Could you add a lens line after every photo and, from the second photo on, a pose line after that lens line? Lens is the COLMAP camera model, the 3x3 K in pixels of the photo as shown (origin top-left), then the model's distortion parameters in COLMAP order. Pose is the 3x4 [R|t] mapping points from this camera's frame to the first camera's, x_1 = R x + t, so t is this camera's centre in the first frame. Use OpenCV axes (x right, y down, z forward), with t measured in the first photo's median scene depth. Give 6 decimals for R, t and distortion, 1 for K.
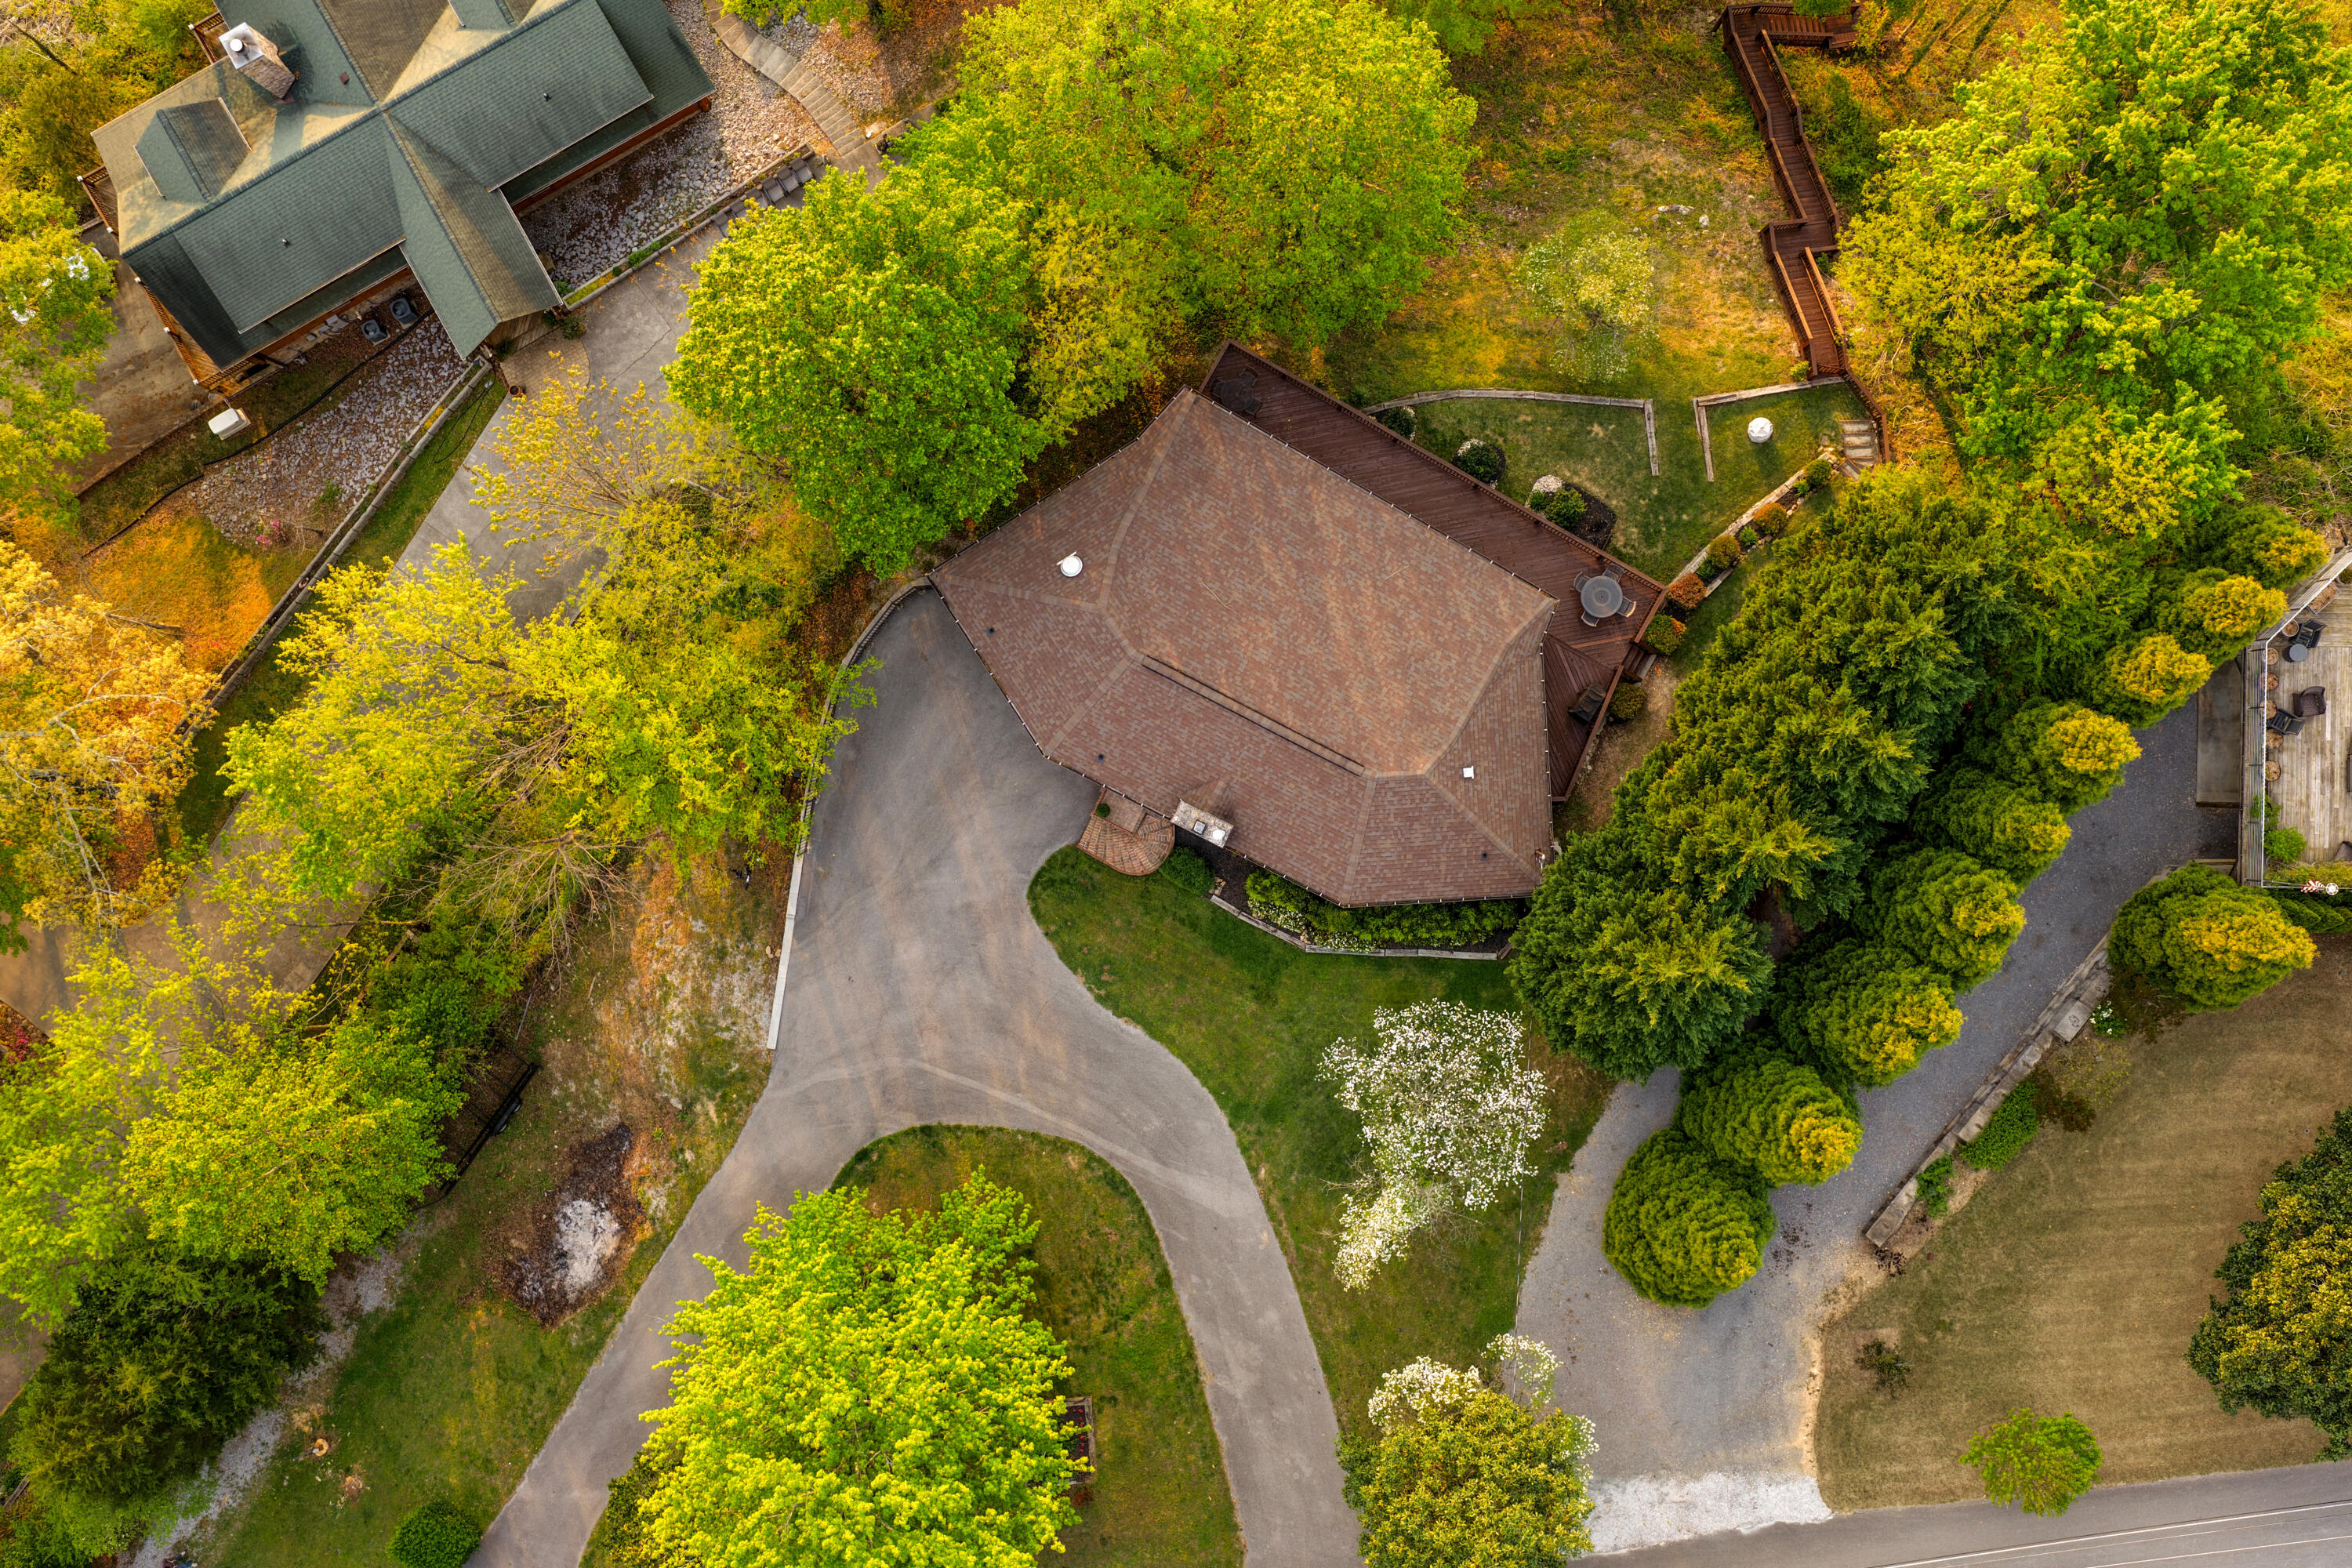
lens RADIAL K [[1891.1, 0, 1186.7], [0, 1891.1, 787.7], [0, 0, 1]] dist [0.002647, 0.009202]
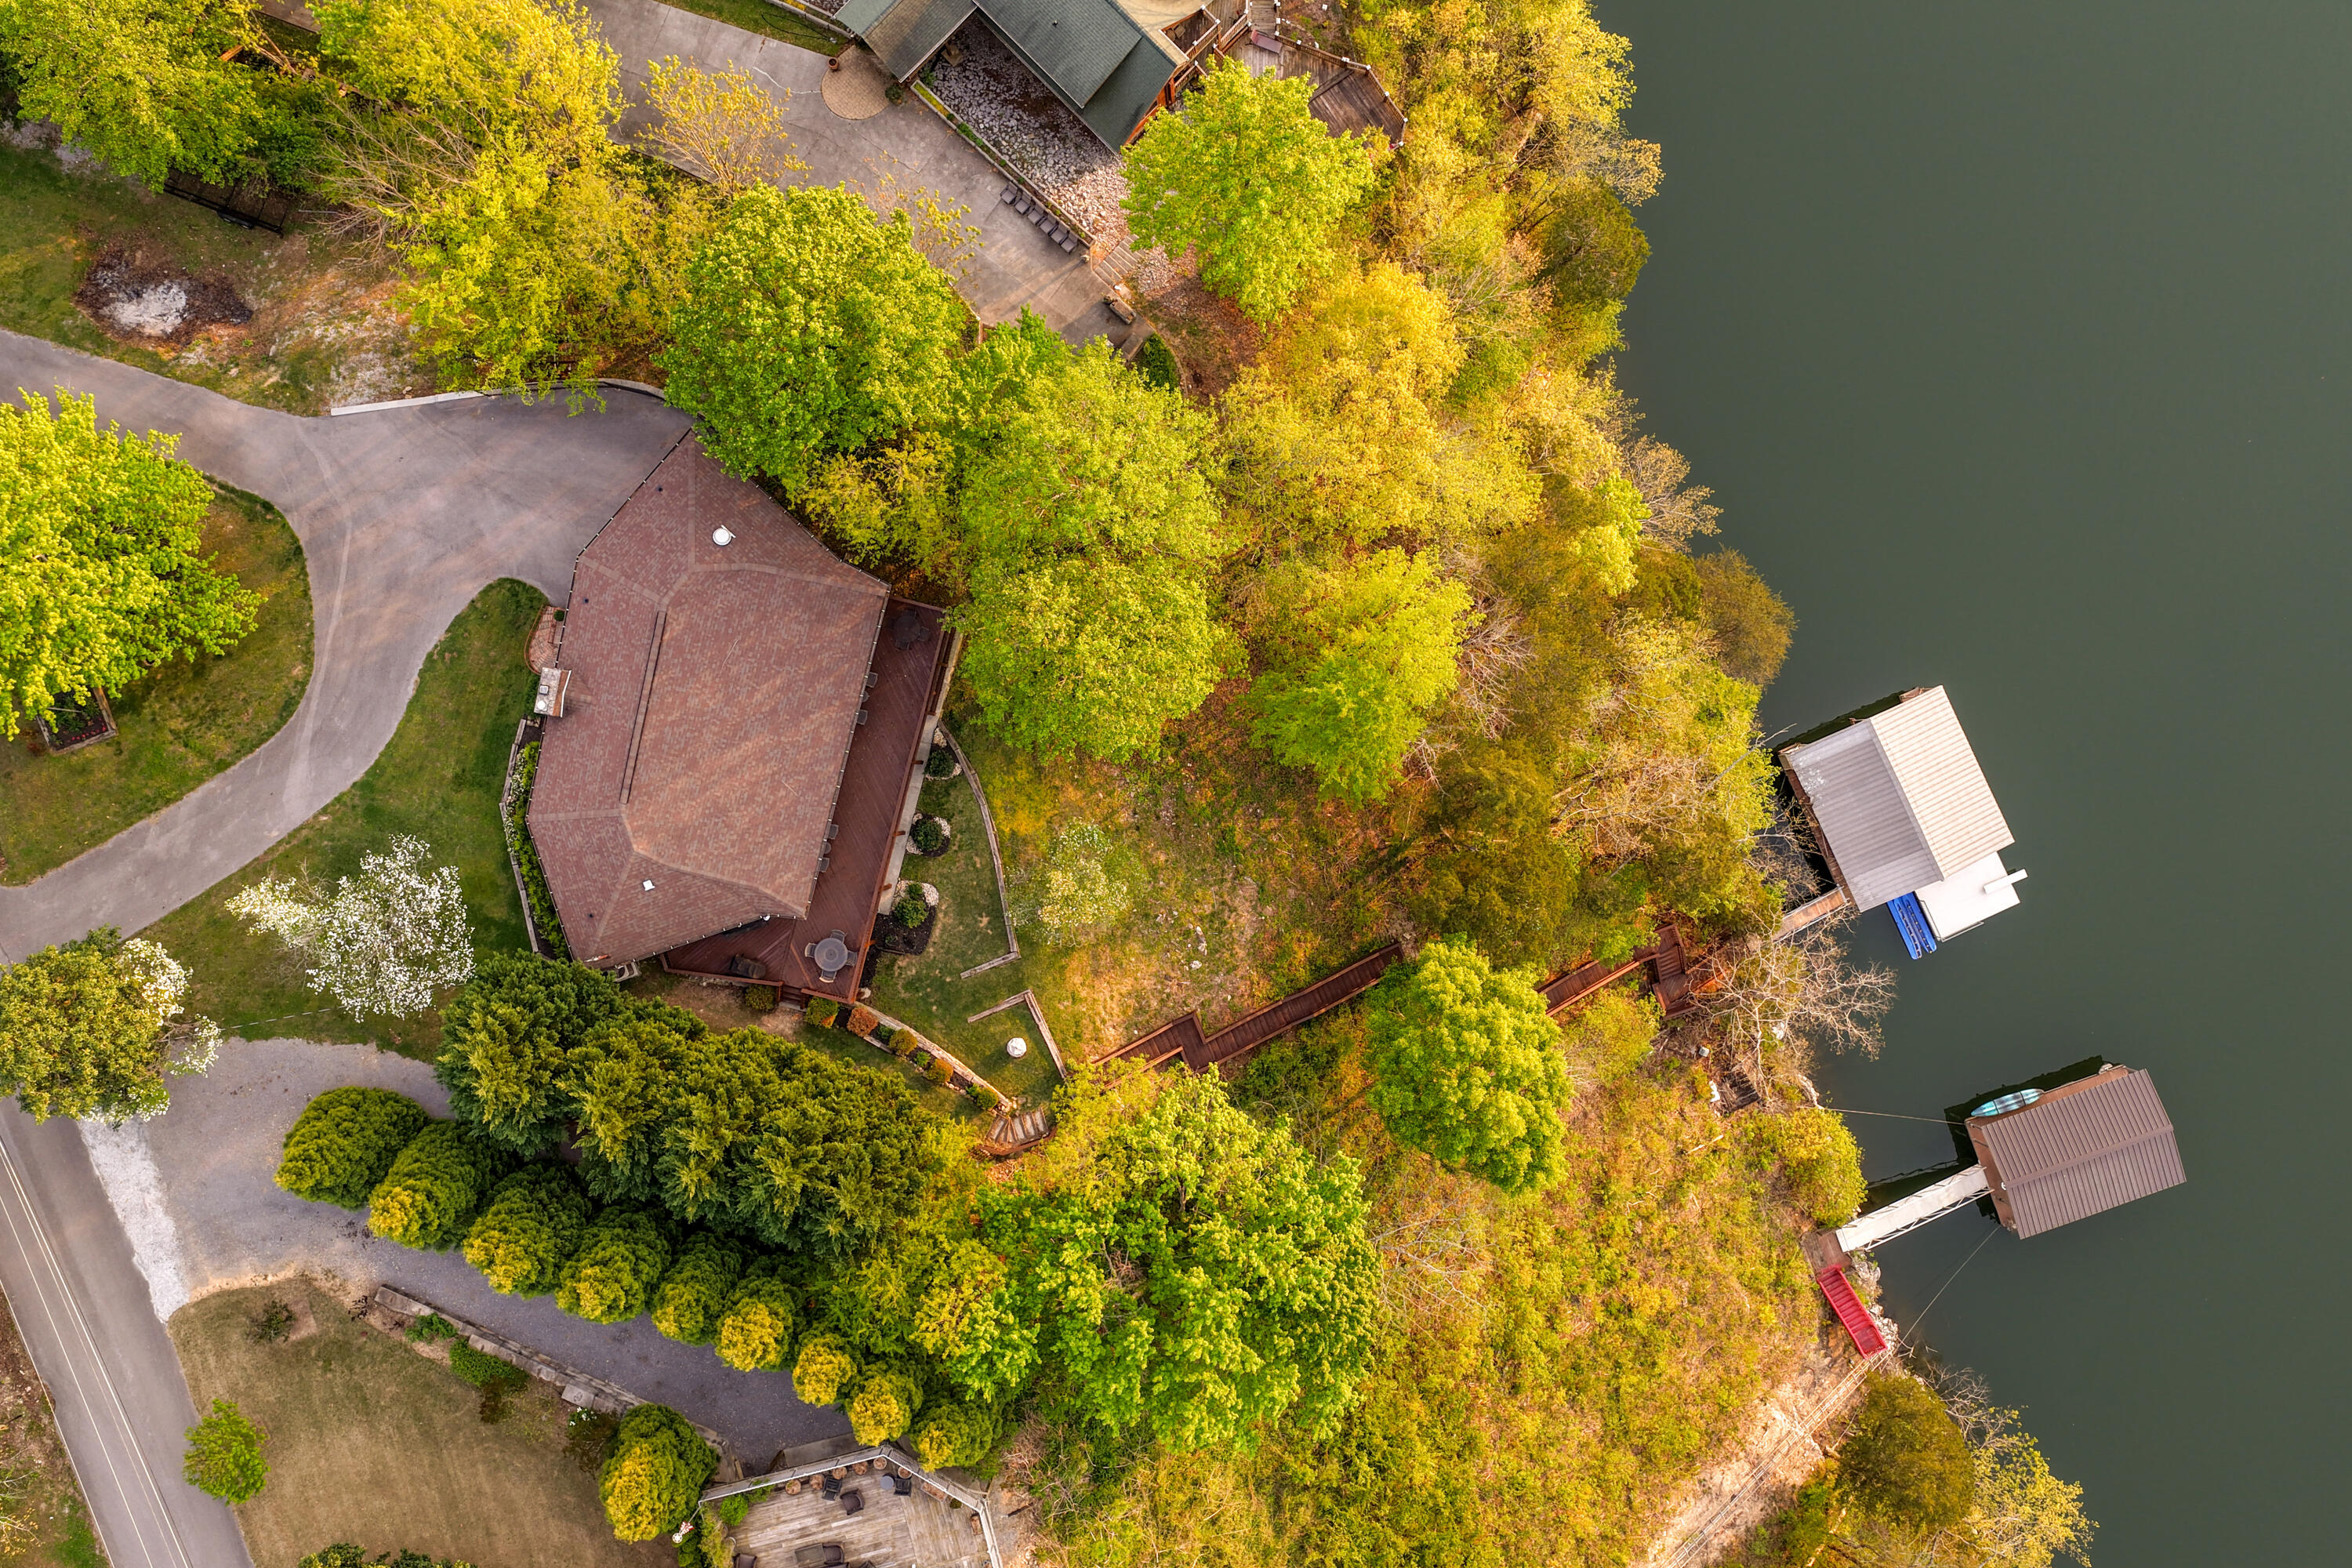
lens RADIAL K [[1891.1, 0, 1176.8], [0, 1891.1, 773.9], [0, 0, 1]] dist [0.002647, 0.009202]
pose [[0.268057, 0.963401, -0.001810, 0.165749], [-0.963282, 0.268052, 0.015377, -0.366553], [0.015299, -0.002379, 0.999880, -0.239302]]
